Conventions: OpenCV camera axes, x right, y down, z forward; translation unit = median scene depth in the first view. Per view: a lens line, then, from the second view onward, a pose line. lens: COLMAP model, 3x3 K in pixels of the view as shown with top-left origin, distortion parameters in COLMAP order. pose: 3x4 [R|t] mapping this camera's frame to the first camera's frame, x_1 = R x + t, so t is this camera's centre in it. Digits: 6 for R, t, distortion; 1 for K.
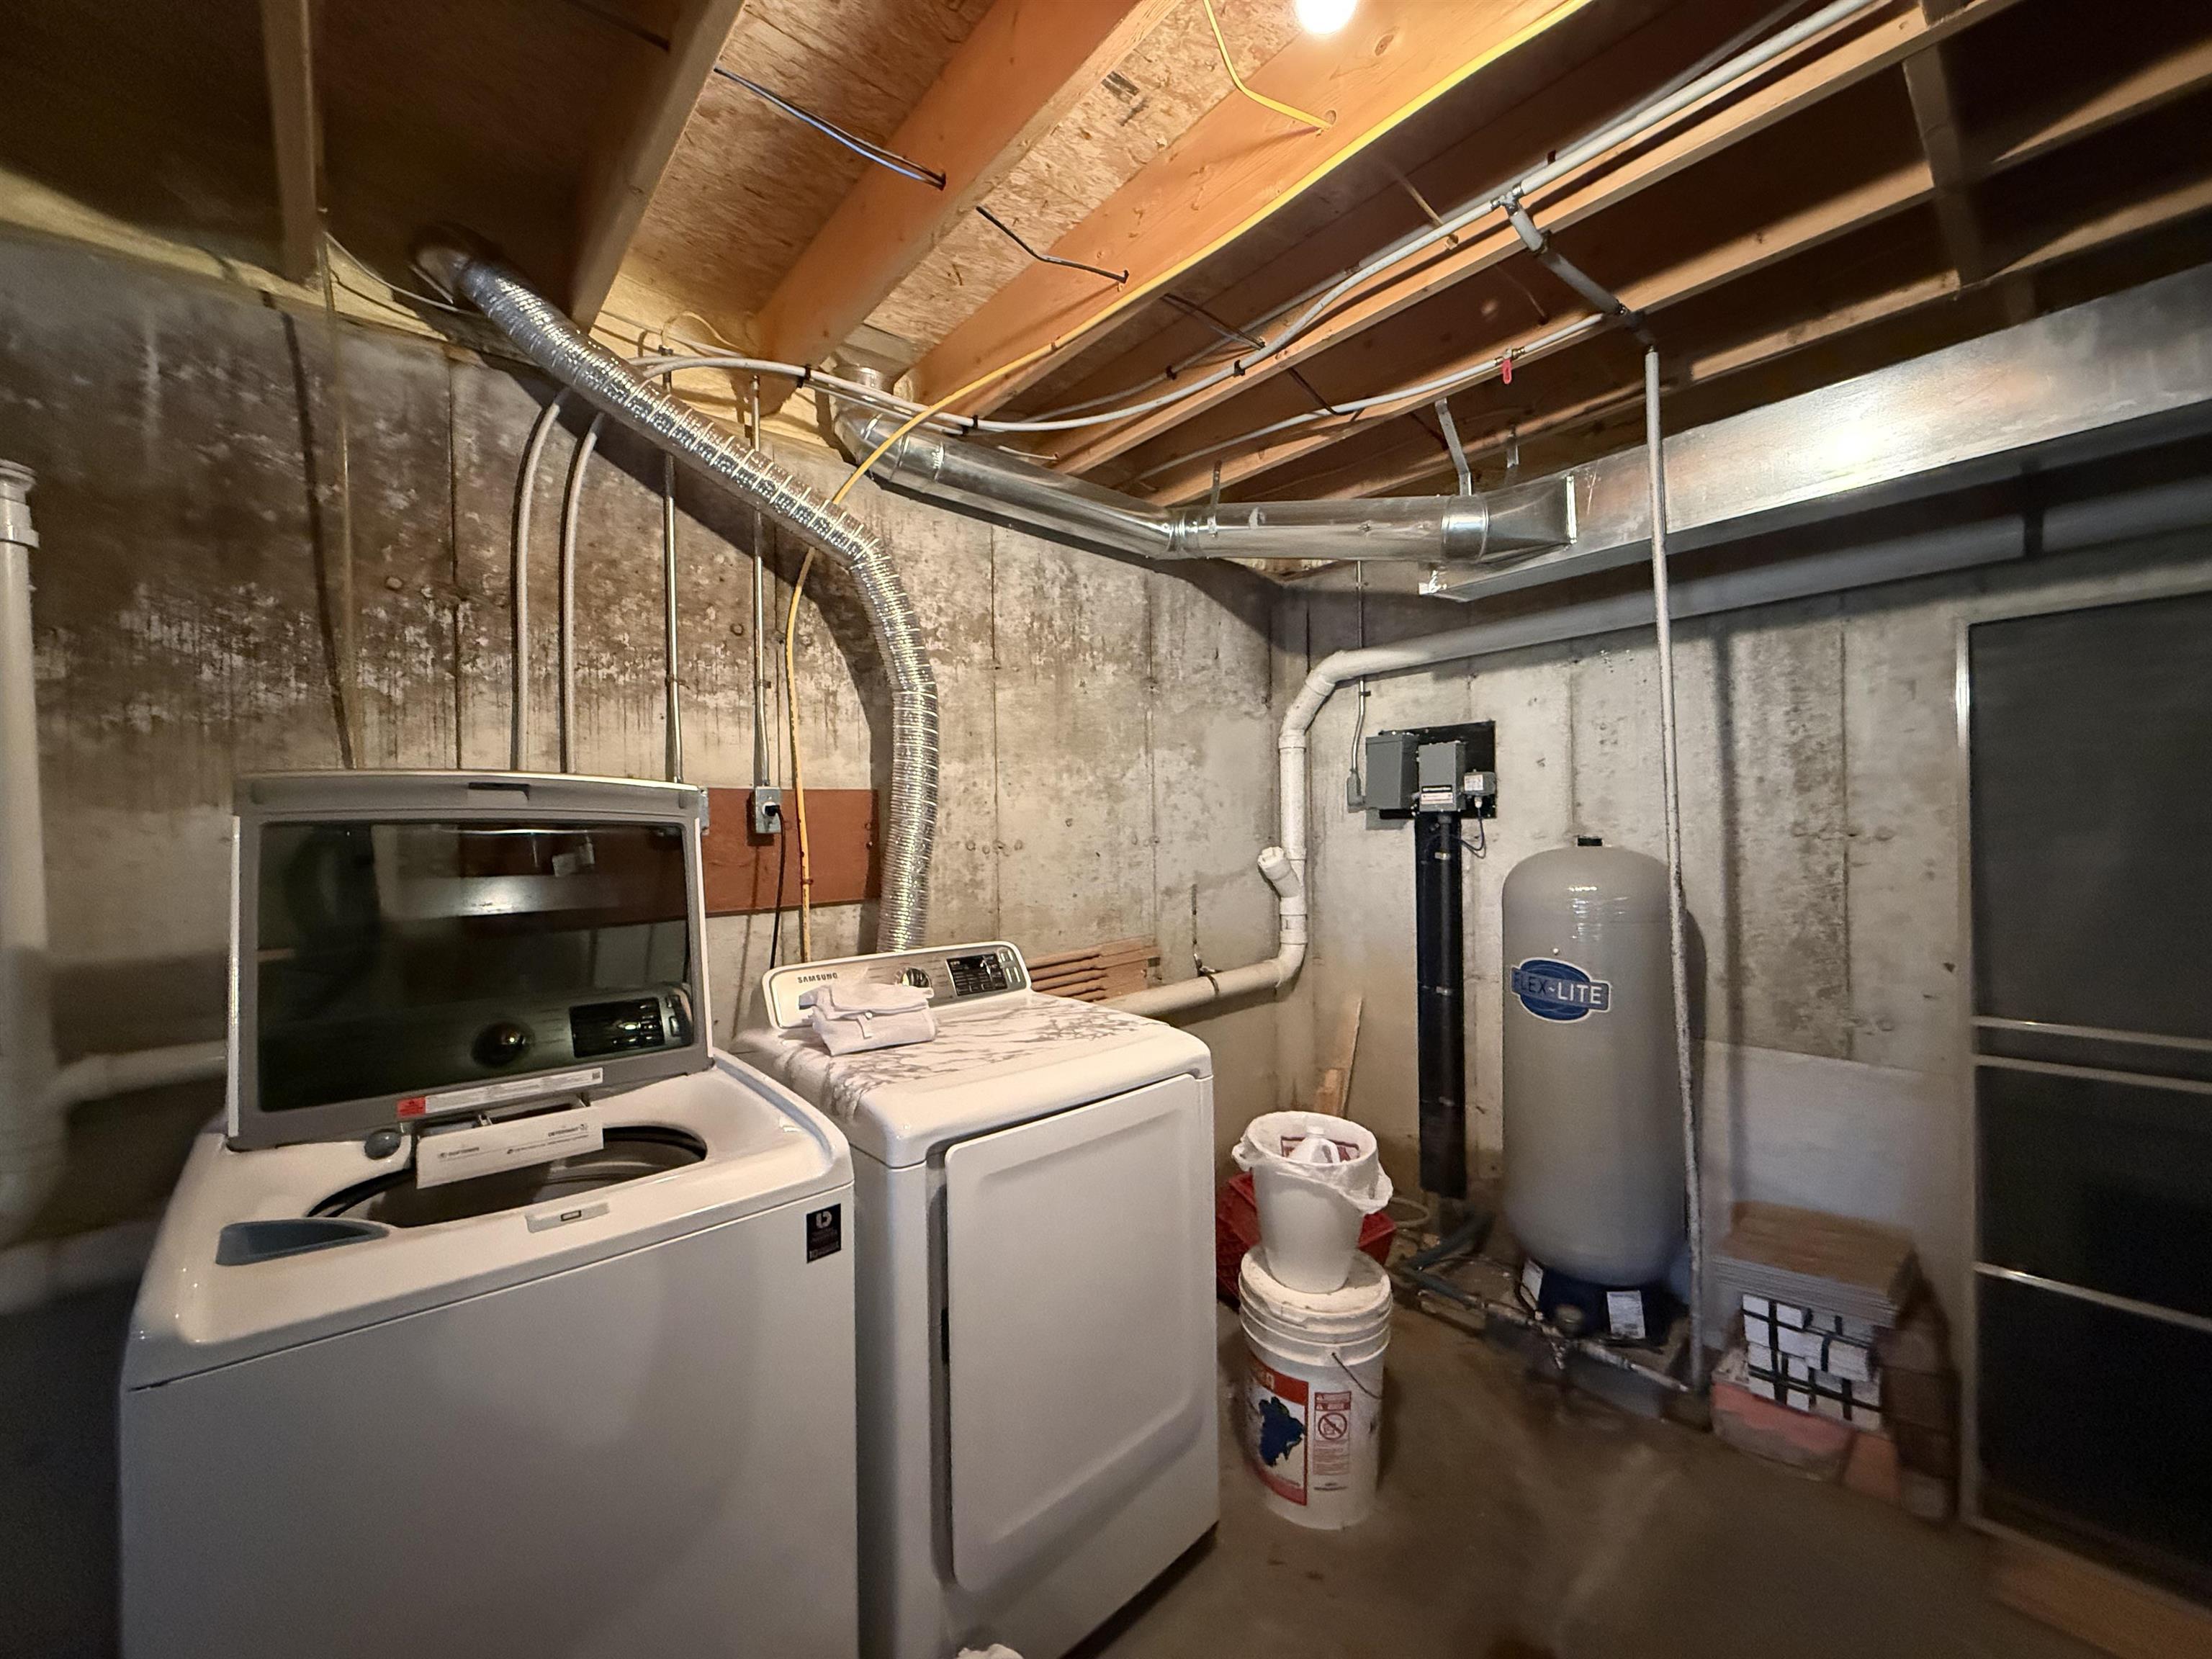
lens RADIAL K [[878.9, 0, 1103.0], [0, 878.9, 830.6], [0, 0, 1]] dist [0.000993, -0.000337]
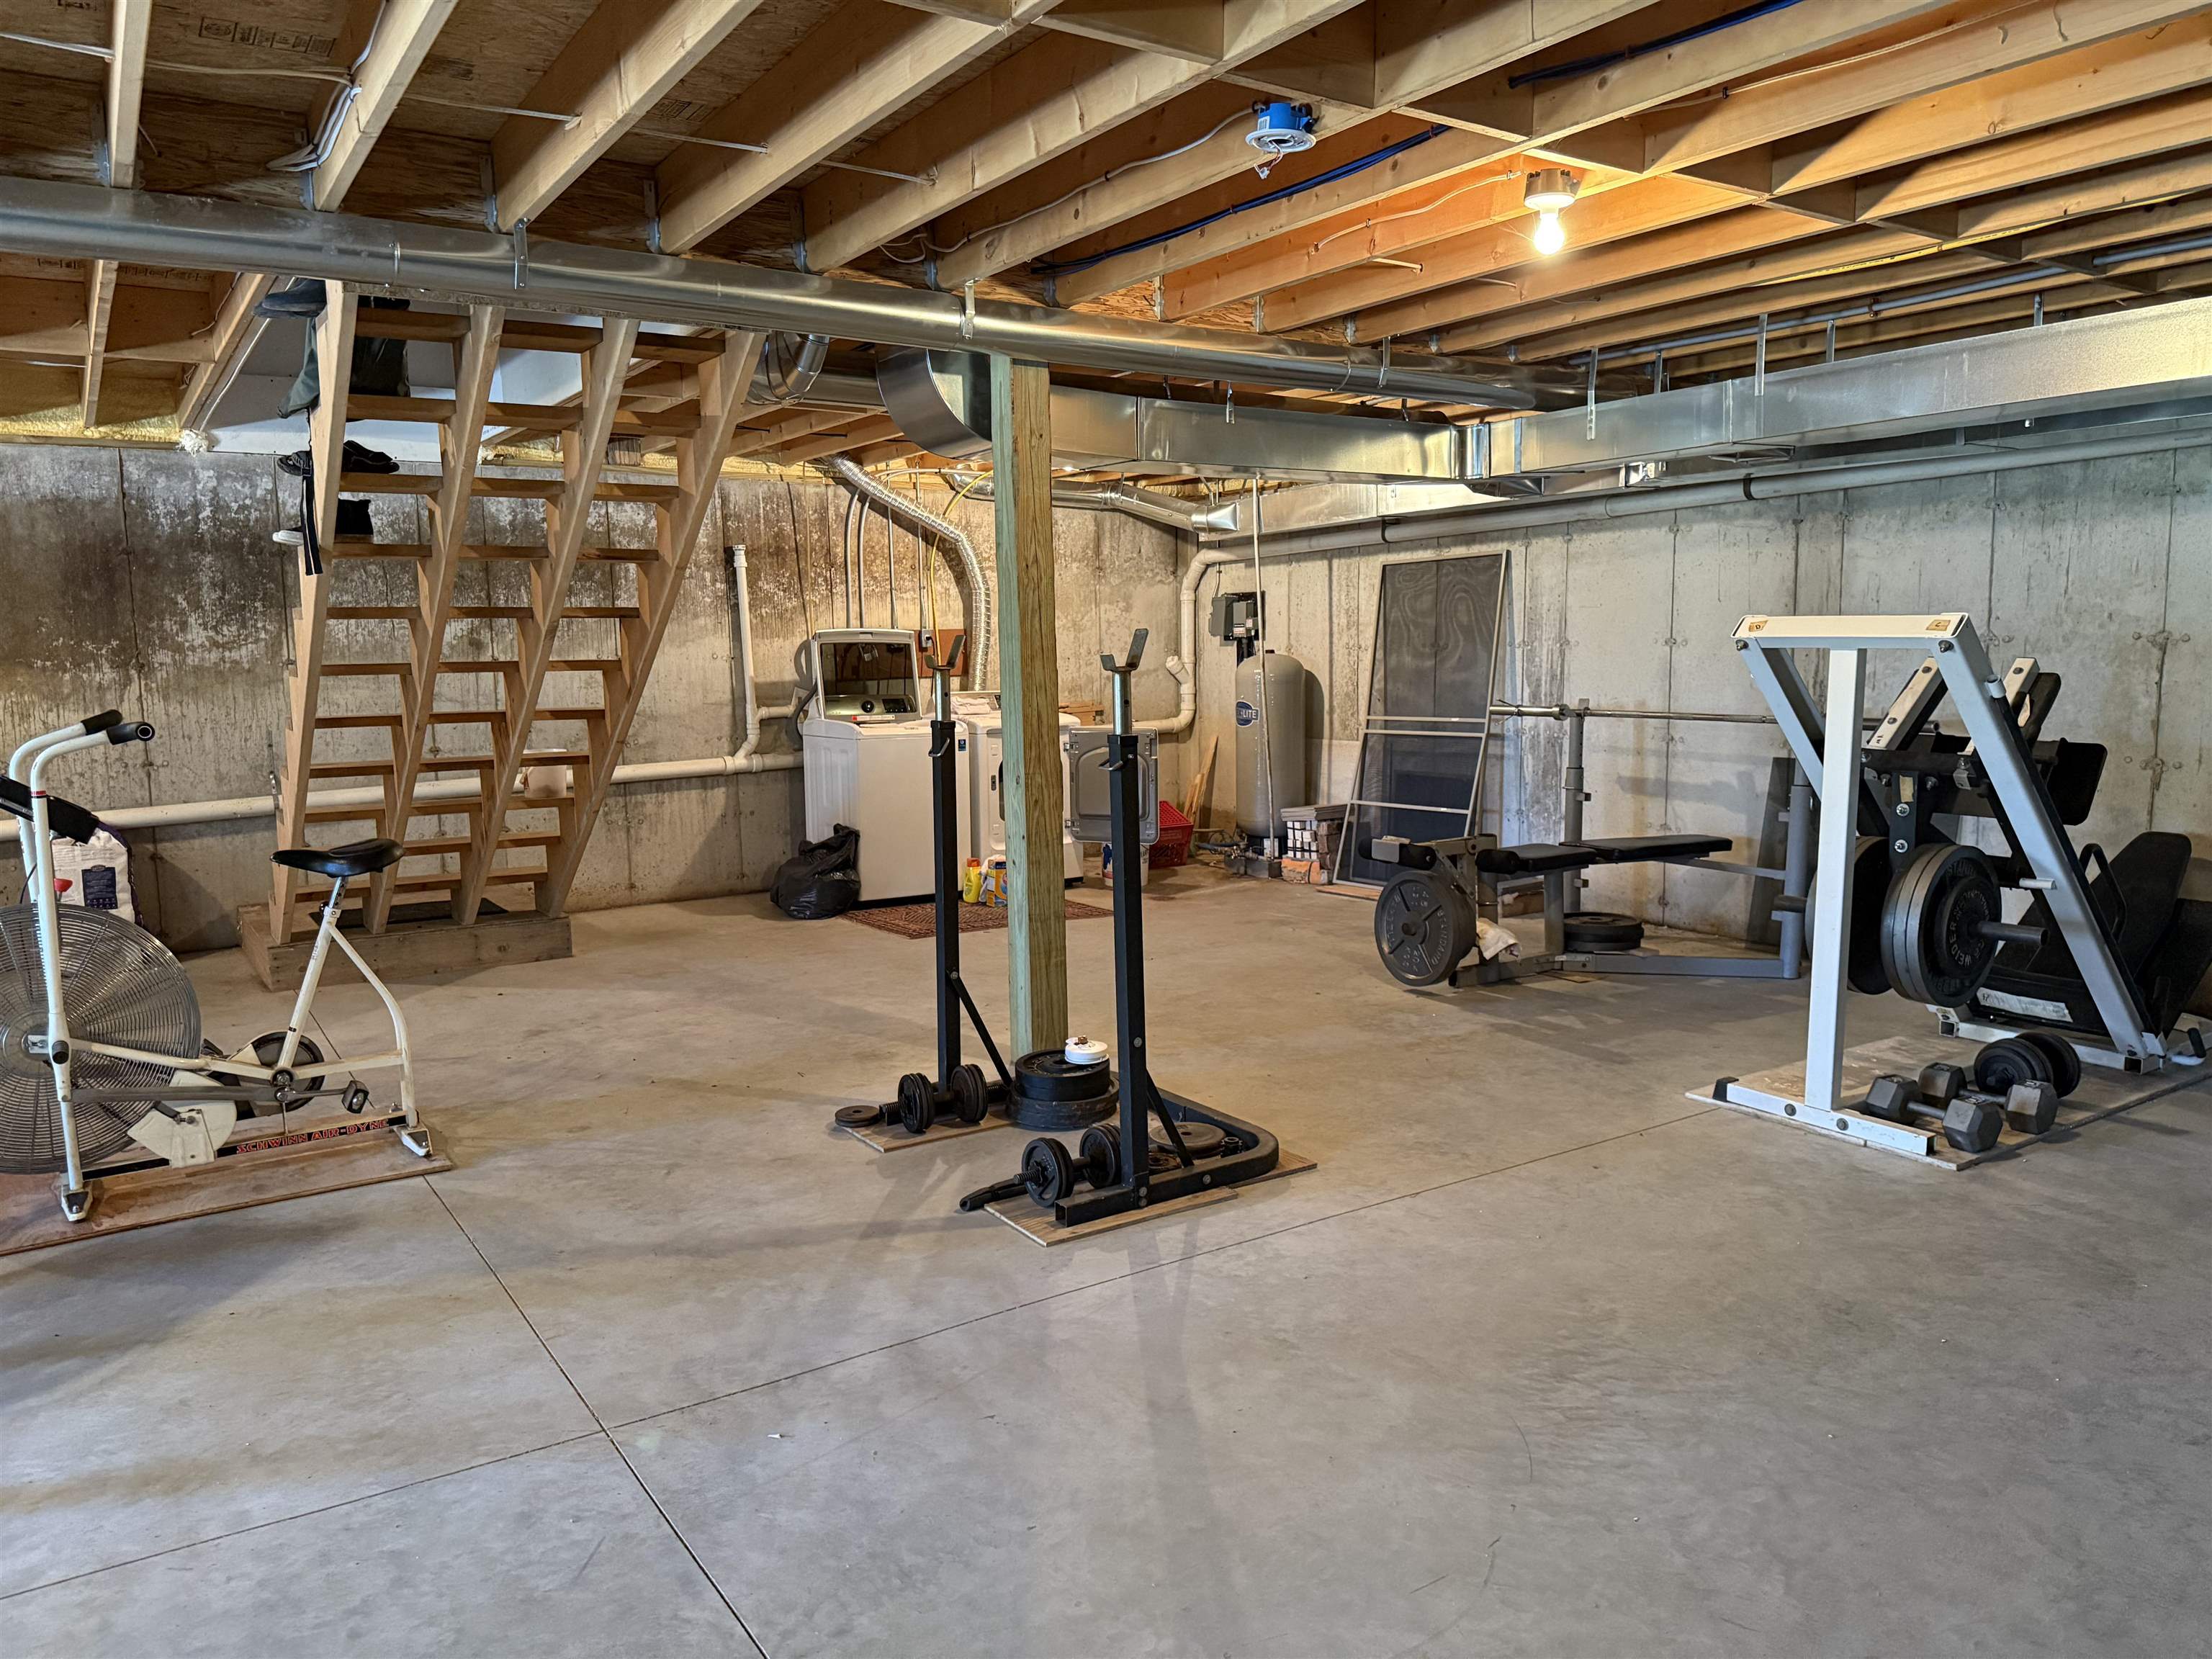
lens RADIAL K [[1563.8, 0, 1100.1], [0, 1563.8, 842.4], [0, 0, 1]] dist [0.040532, -0.049297]
pose [[0.991831, 0.016740, -0.126458, 0.678328], [-0.001443, 0.992761, 0.120101, 0.019294], [0.127553, -0.118937, 0.984675, -3.334828]]
